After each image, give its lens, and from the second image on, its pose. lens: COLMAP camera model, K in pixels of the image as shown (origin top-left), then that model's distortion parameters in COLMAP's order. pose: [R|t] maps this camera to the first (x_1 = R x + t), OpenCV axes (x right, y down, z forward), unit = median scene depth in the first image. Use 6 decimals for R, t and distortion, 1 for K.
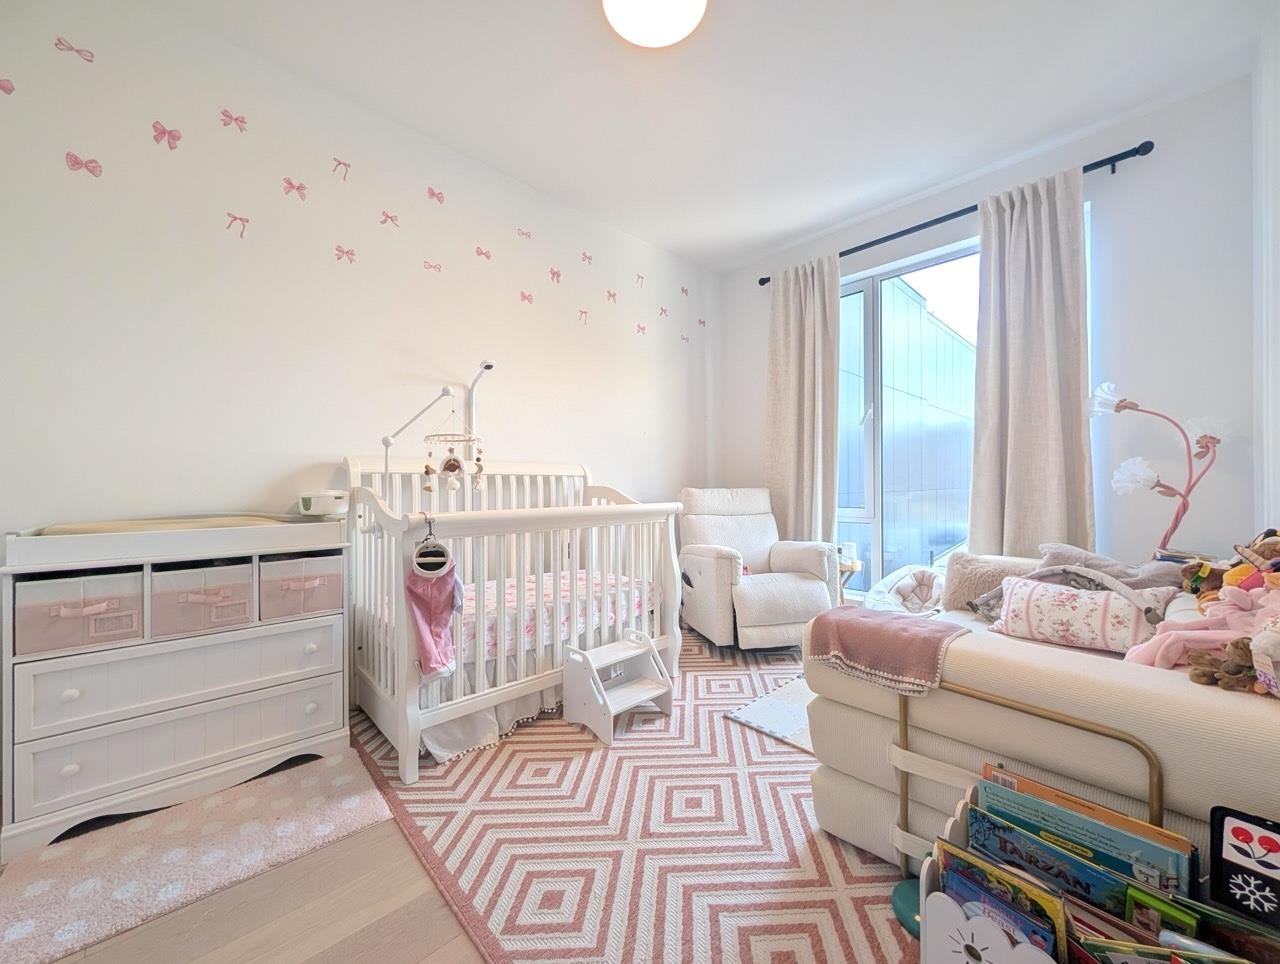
lens RADIAL K [[491.5, 0, 642.5], [0, 491.5, 483.8], [0, 0, 1]] dist [-0.001354, 0.000758]
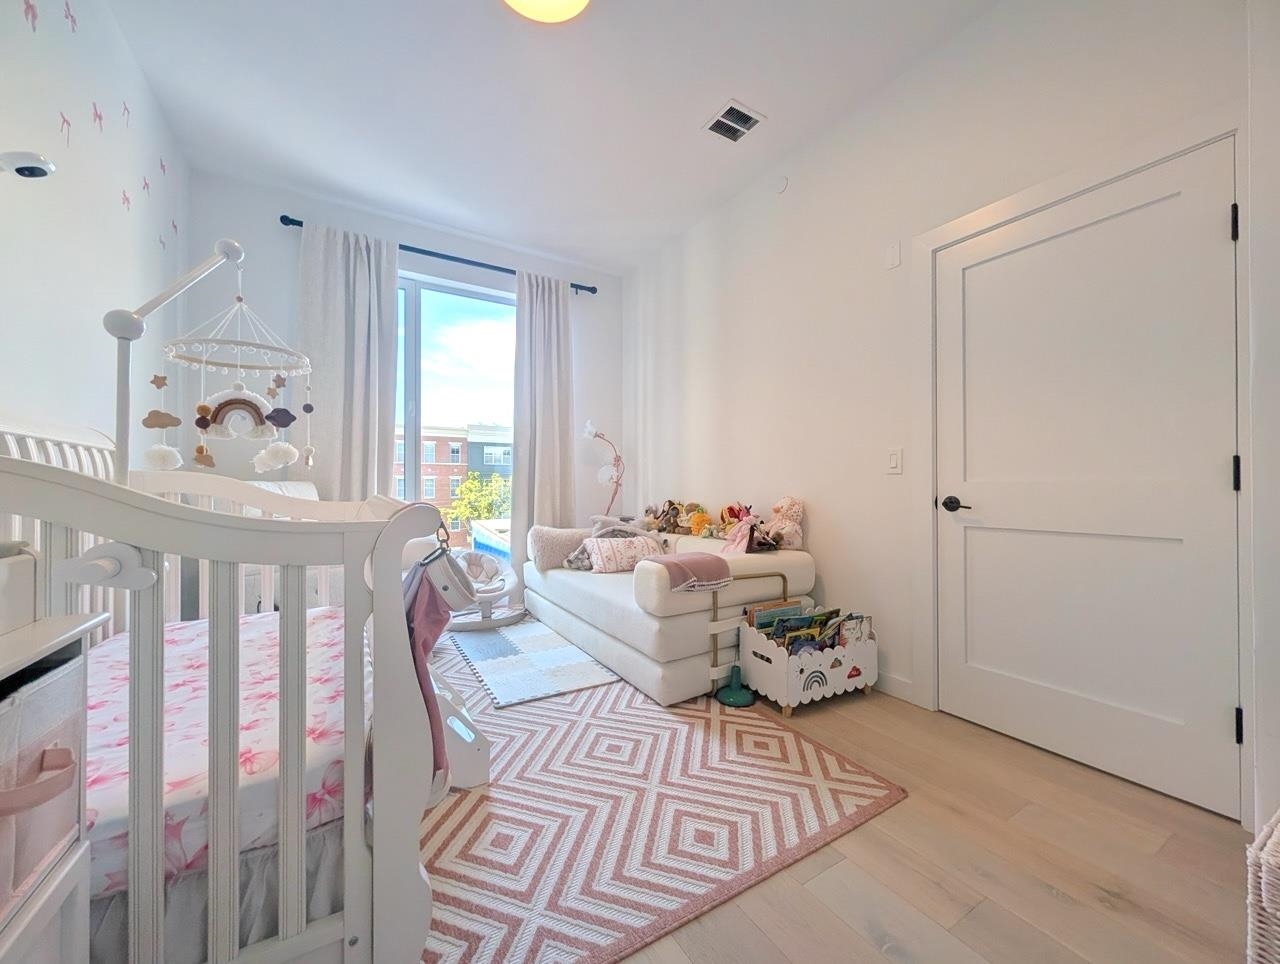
lens RADIAL K [[491.5, 0, 642.8], [0, 491.5, 483.9], [0, 0, 1]] dist [-0.001354, 0.000758]
pose [[0.214921, 0.008826, 0.976591, -0.800937], [-0.001144, 0.999961, -0.008786, 0.035173], [-0.976631, 0.000771, 0.214923, 0.549092]]
